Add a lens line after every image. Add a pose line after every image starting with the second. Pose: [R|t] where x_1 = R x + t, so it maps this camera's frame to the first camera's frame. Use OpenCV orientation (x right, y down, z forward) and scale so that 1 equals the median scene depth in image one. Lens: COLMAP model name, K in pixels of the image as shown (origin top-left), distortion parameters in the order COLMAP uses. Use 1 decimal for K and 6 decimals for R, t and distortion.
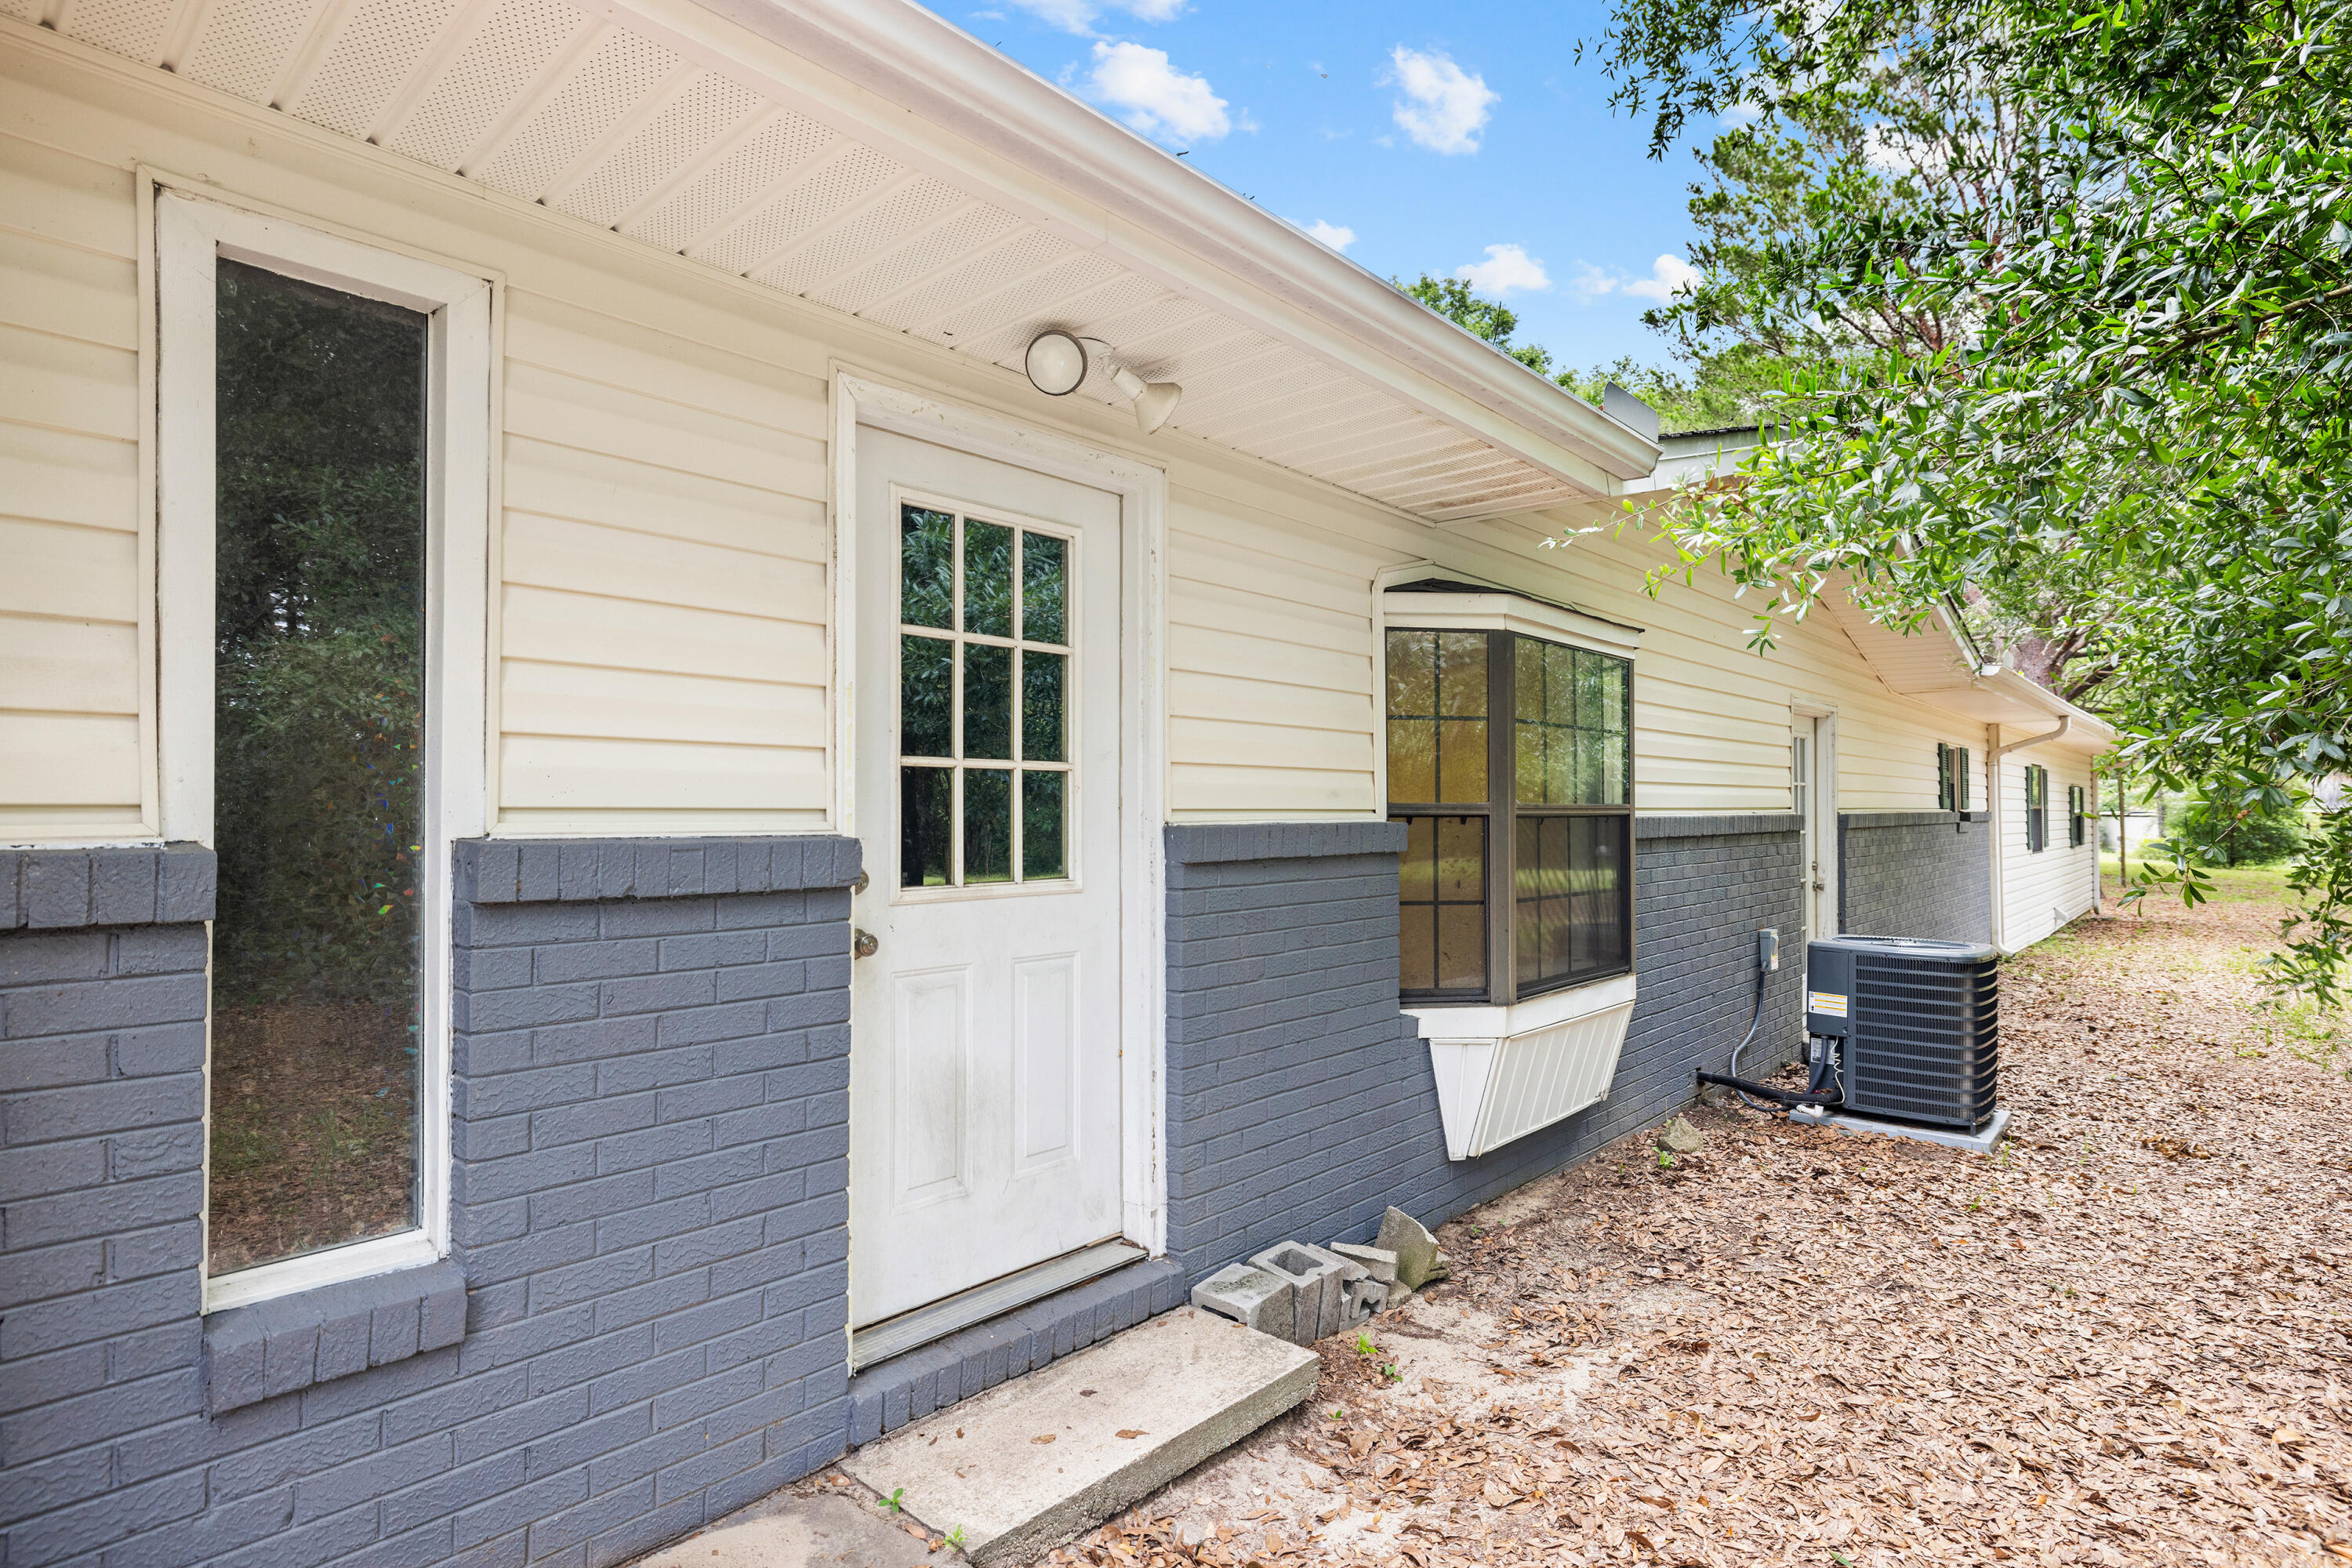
lens RADIAL K [[1210.7, 0, 1152.8], [0, 1210.7, 787.6], [0, 0, 1]] dist [-0.006204, 0.000318]
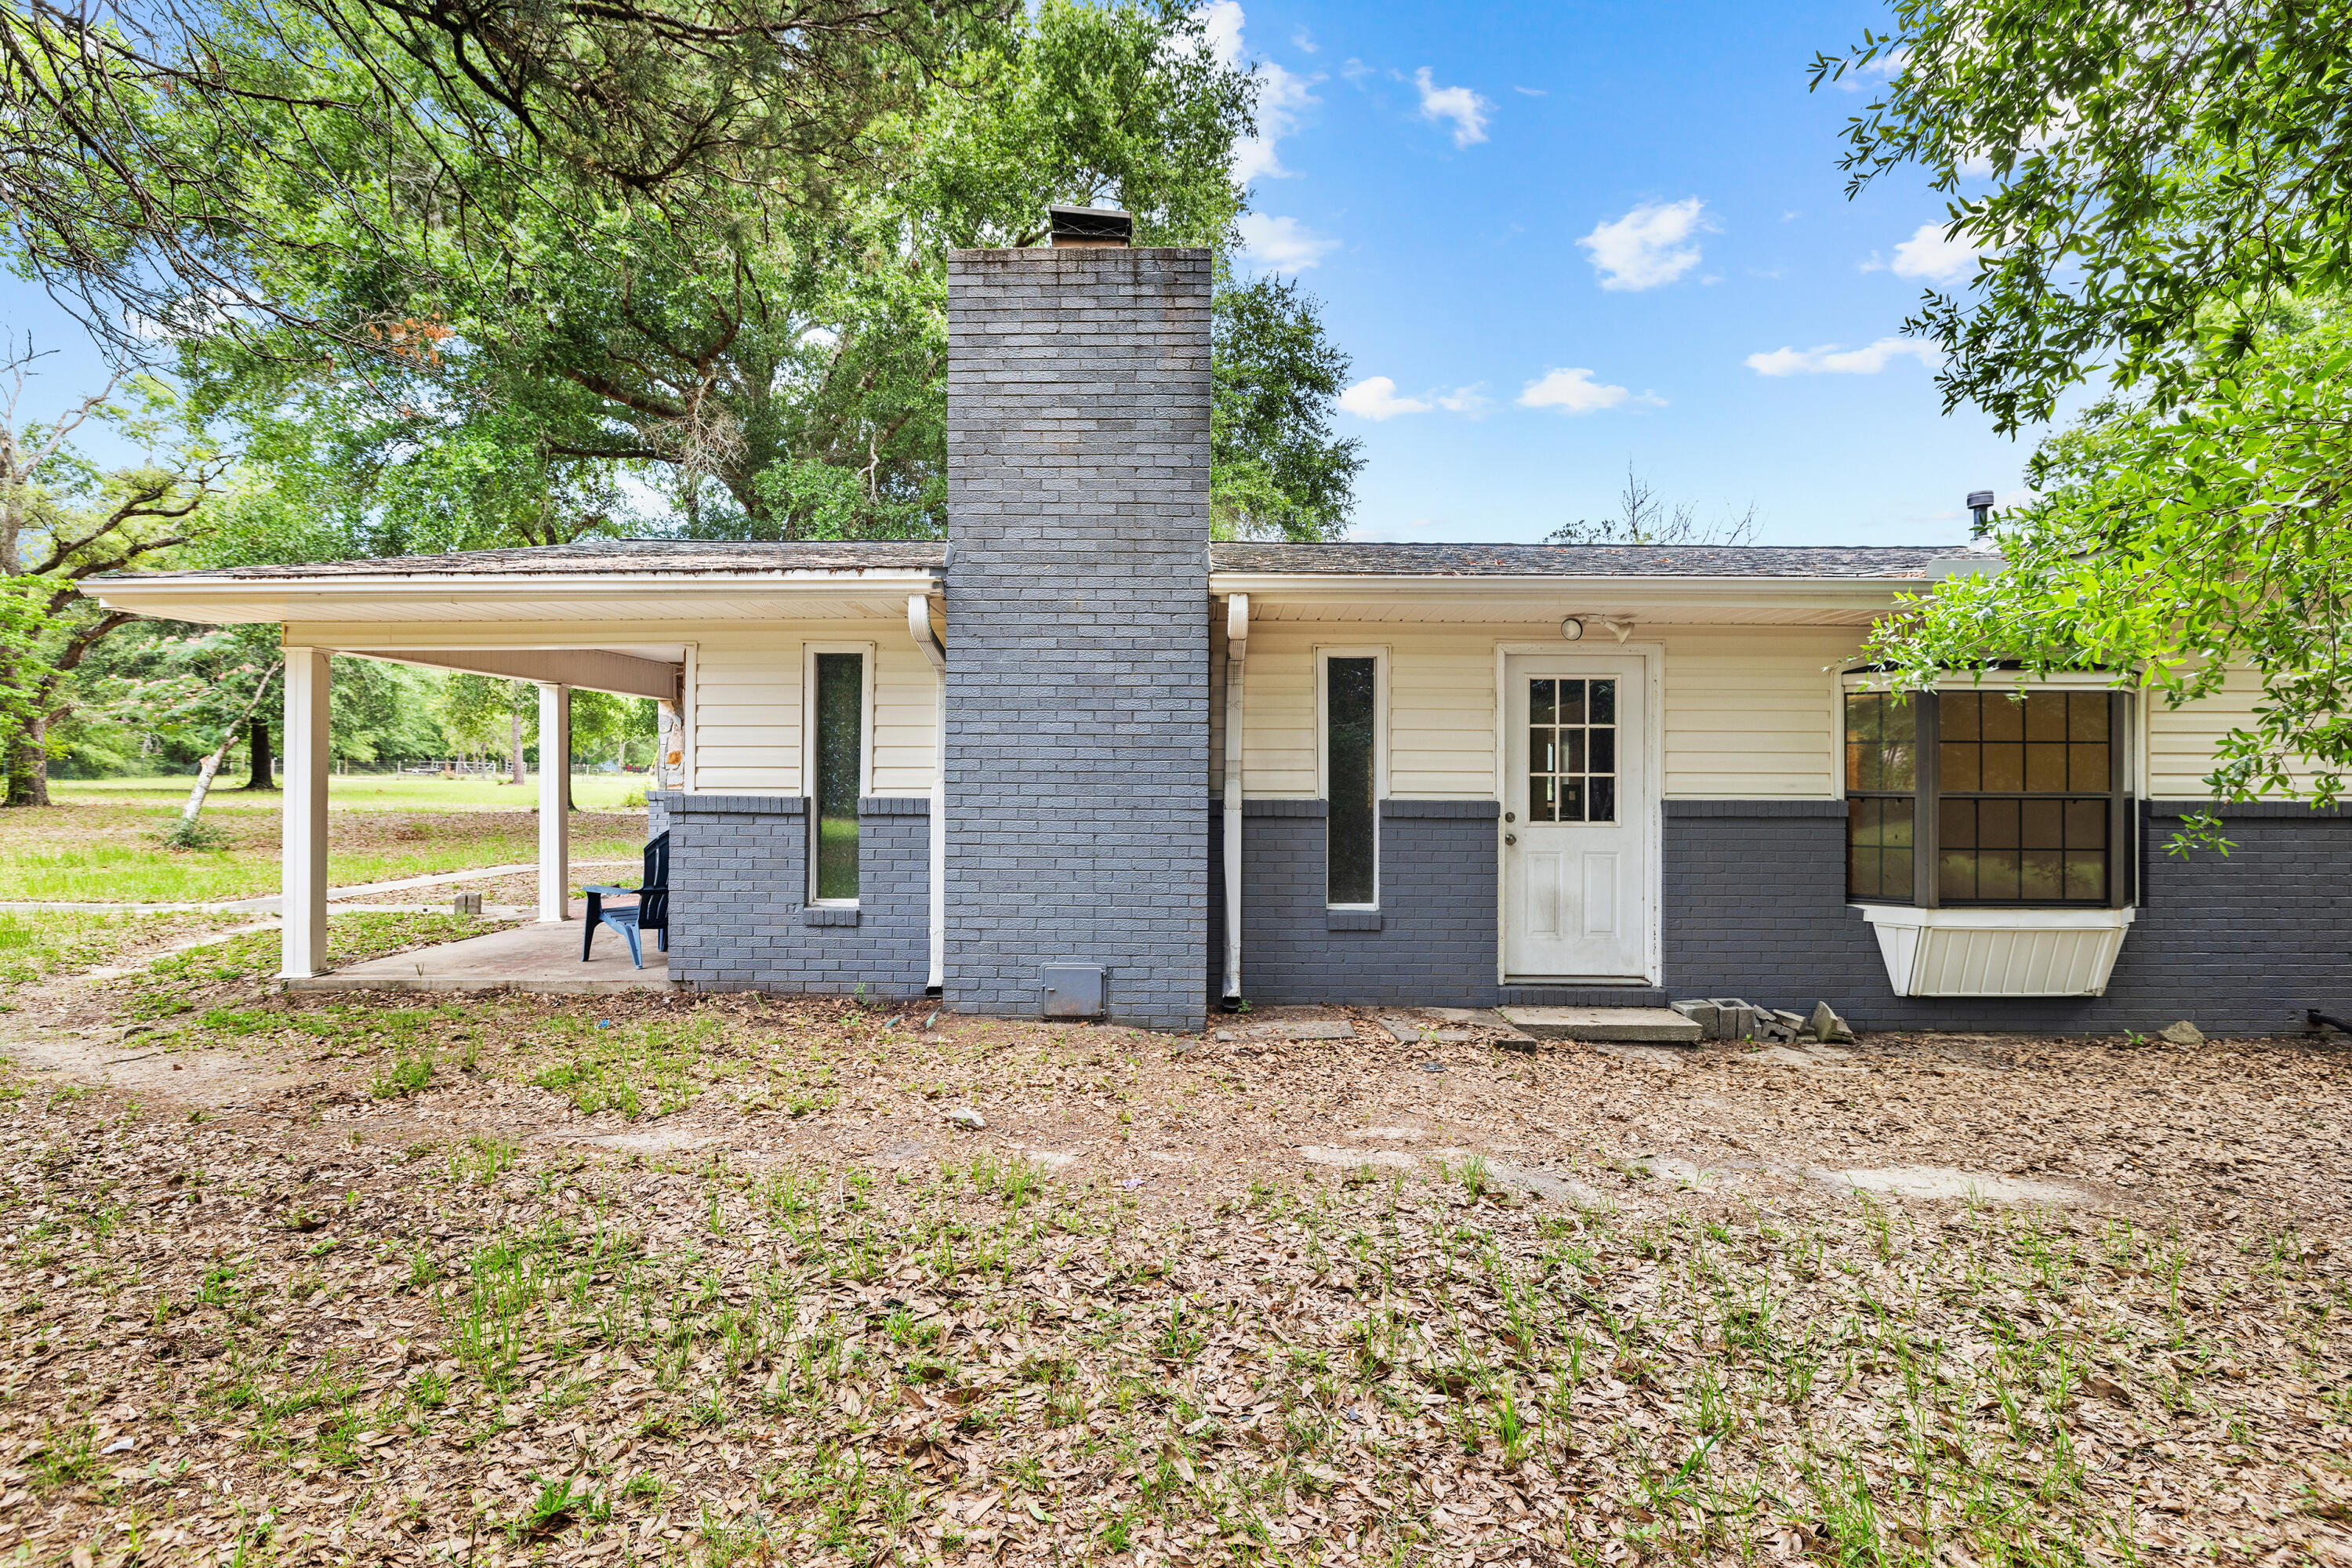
lens RADIAL K [[1157.6, 0, 1166.3], [0, 1157.6, 781.7], [0, 0, 1]] dist [-0.010456, 0.000117]
pose [[0.691191, 0.001555, -0.722671, 1.010528], [0.007556, 0.999927, 0.009378, -0.033368], [0.722633, -0.011942, 0.691129, -1.270121]]
